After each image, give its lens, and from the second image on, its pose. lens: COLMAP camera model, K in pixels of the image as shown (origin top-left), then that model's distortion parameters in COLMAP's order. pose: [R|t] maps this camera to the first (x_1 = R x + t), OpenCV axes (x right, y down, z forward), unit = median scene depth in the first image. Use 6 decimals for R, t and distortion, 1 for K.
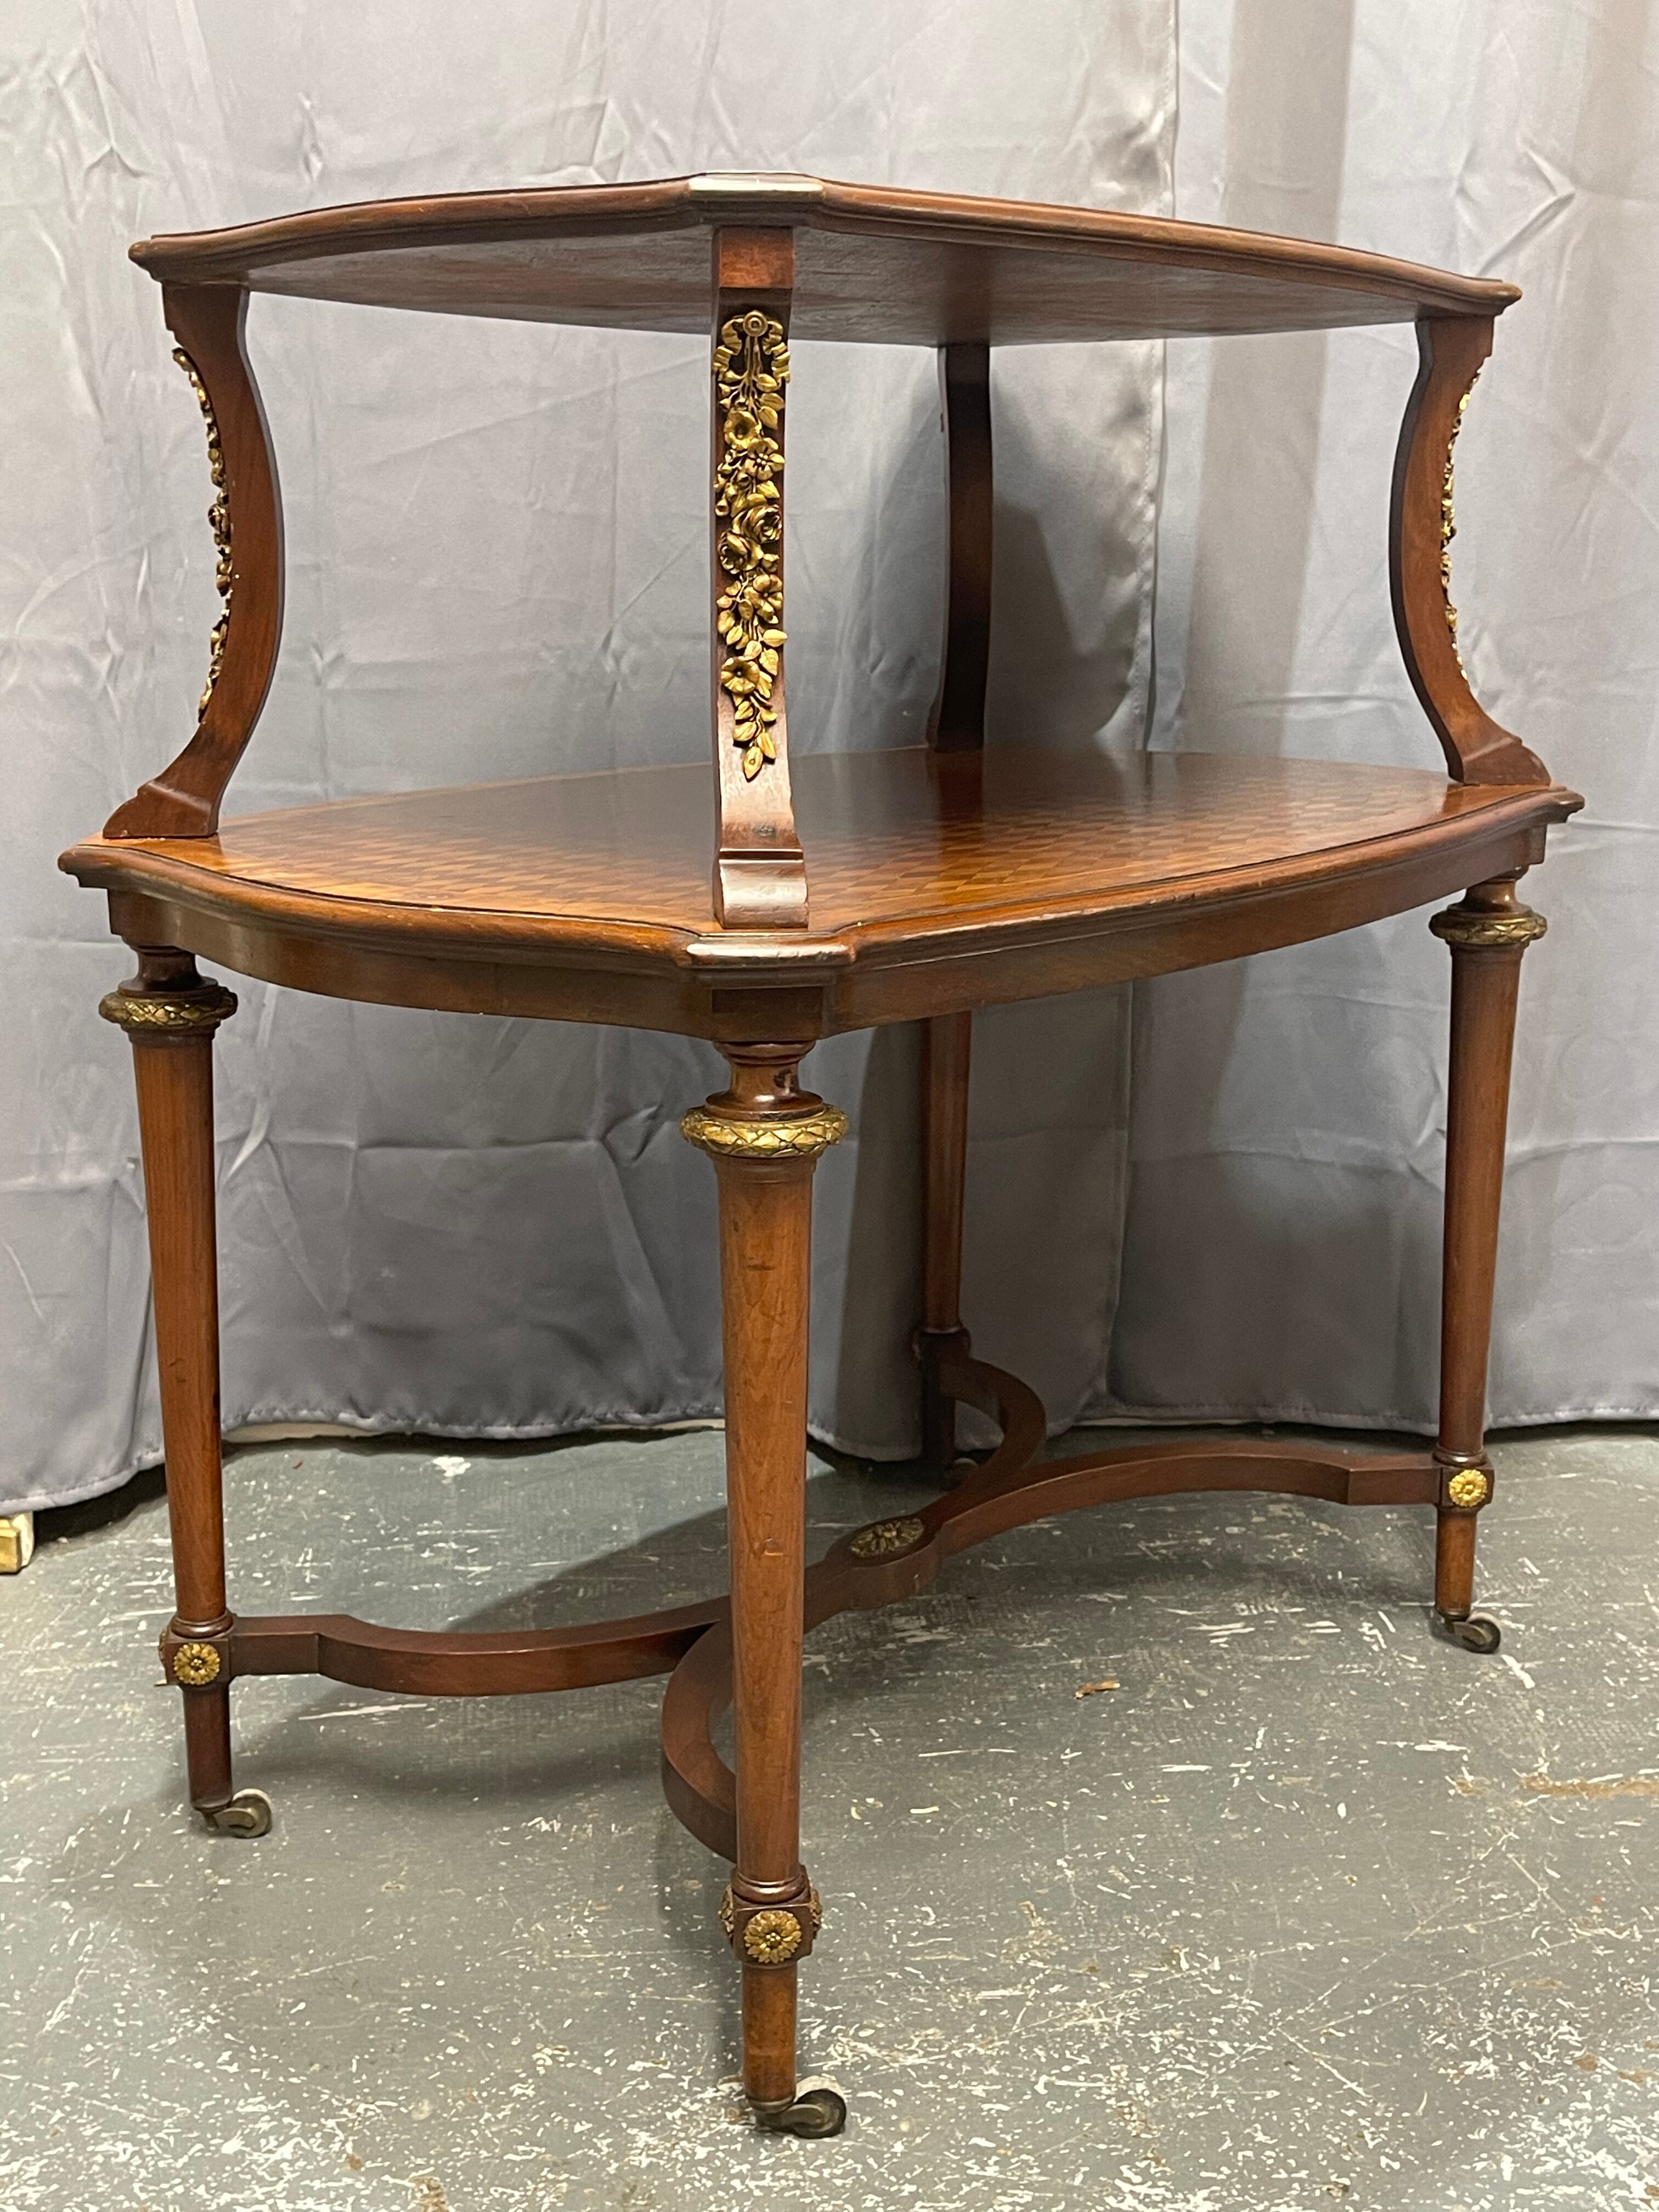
lens RADIAL K [[2578.3, 0, 797.4], [0, 2578.3, 1100.5], [0, 0, 1]] dist [0.032182, 0.000000]
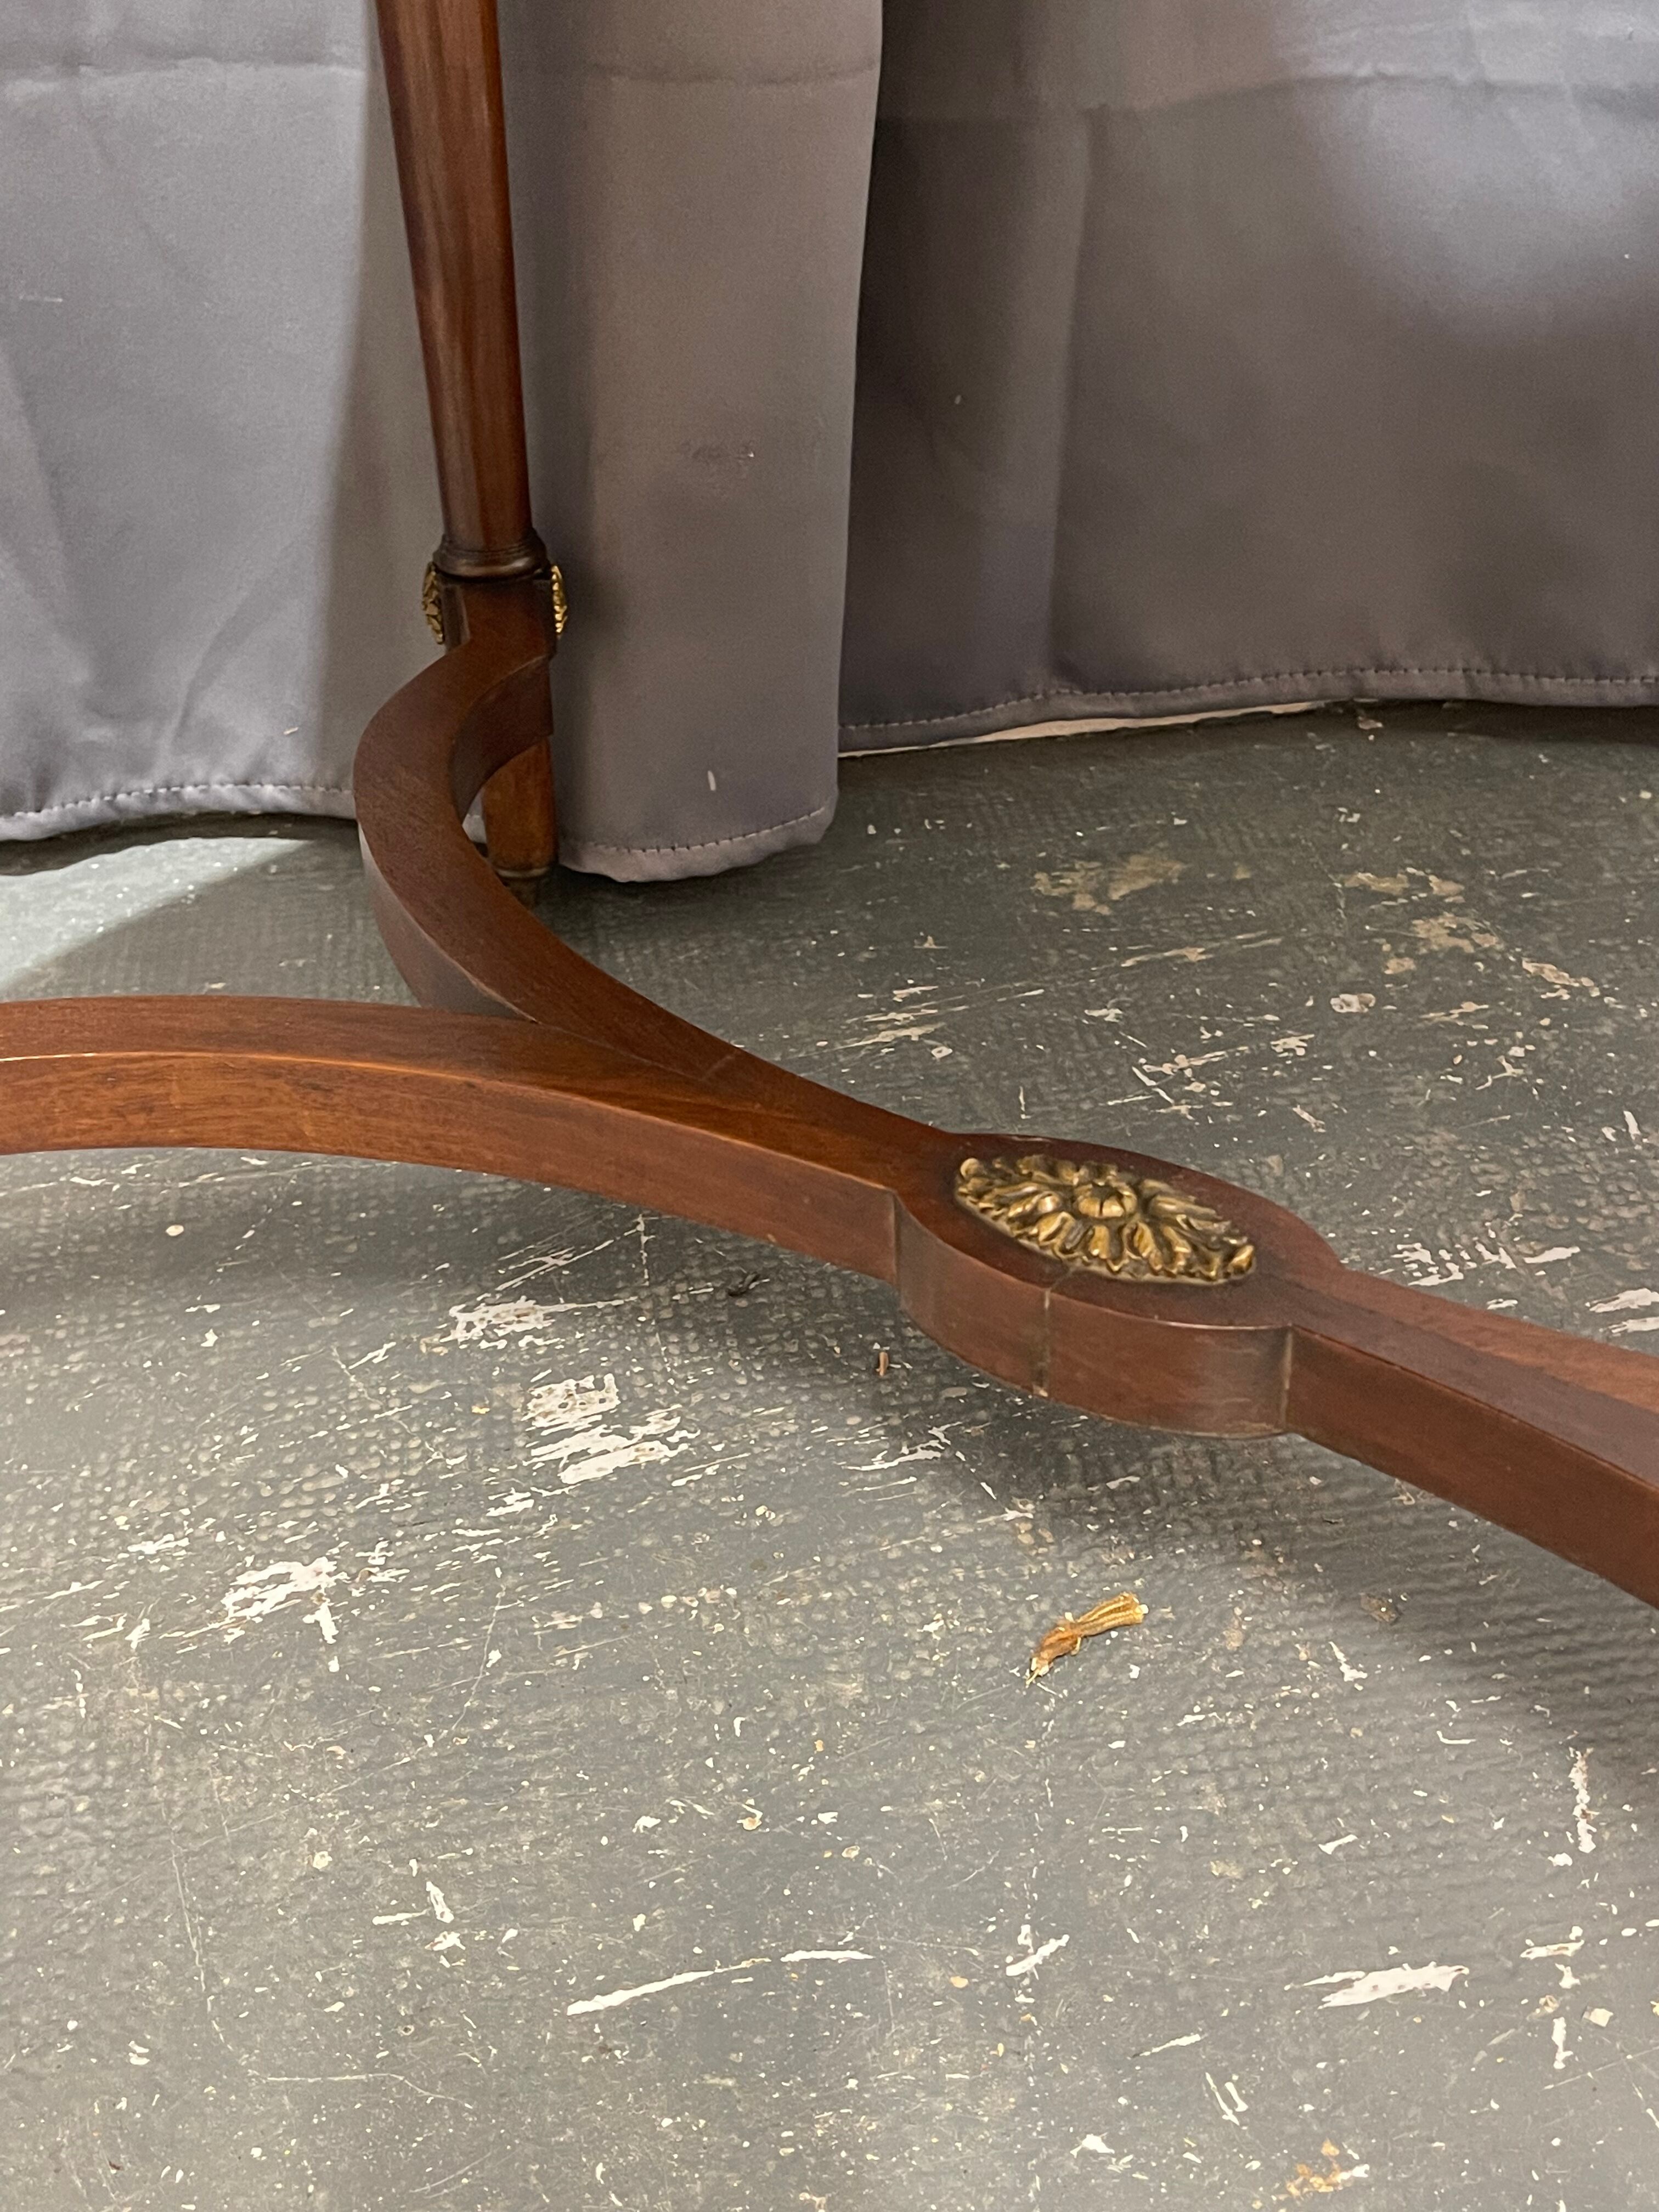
lens RADIAL K [[2653.1, 0, 840.0], [0, 2653.1, 1060.0], [0, 0, 1]] dist [0.031939, 0.000000]
pose [[0.994562, -0.084569, 0.060781, 0.083660], [0.061412, 0.947580, 0.313562, 0.047136], [-0.084113, -0.308124, 0.947621, 0.854411]]
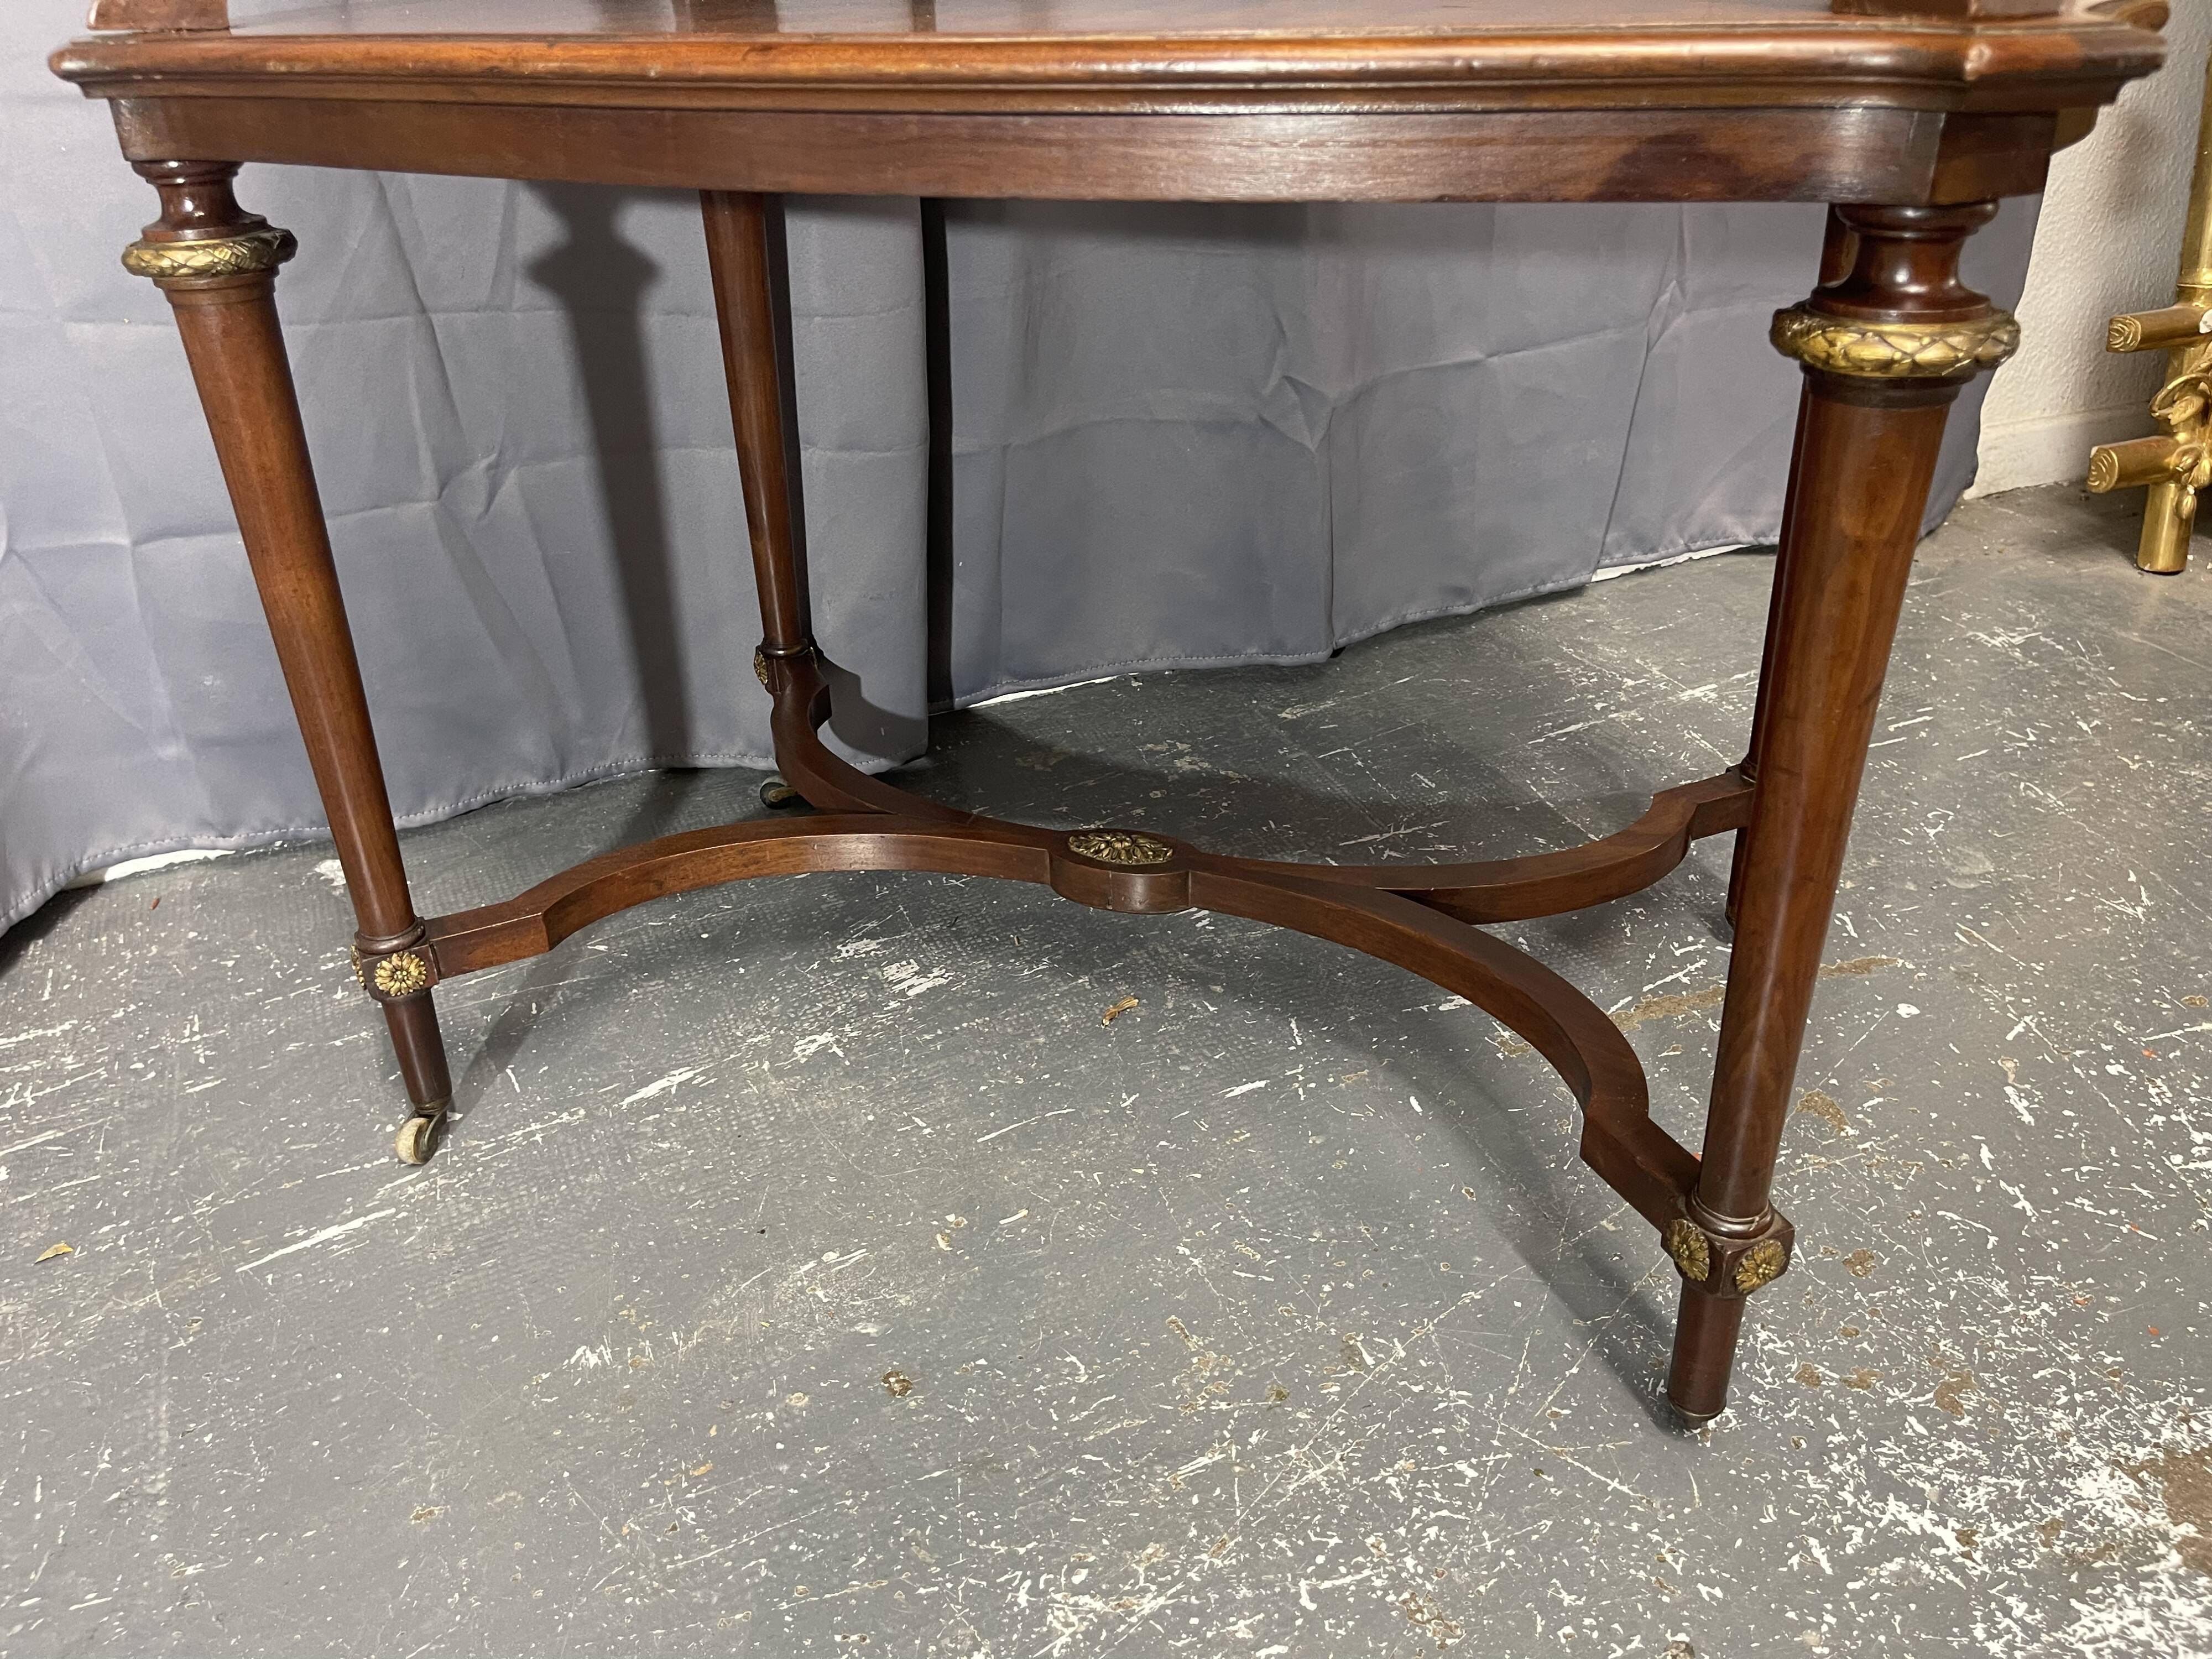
lens RADIAL K [[1708.3, 0, 1111.3], [0, 1708.3, 841.2], [0, 0, 1]] dist [0.061868, -0.069101]
pose [[0.937862, -0.195704, 0.286556, -0.075153], [0.111158, 0.951710, 0.286167, -0.024255], [-0.328722, -0.236532, 0.914327, 0.529511]]
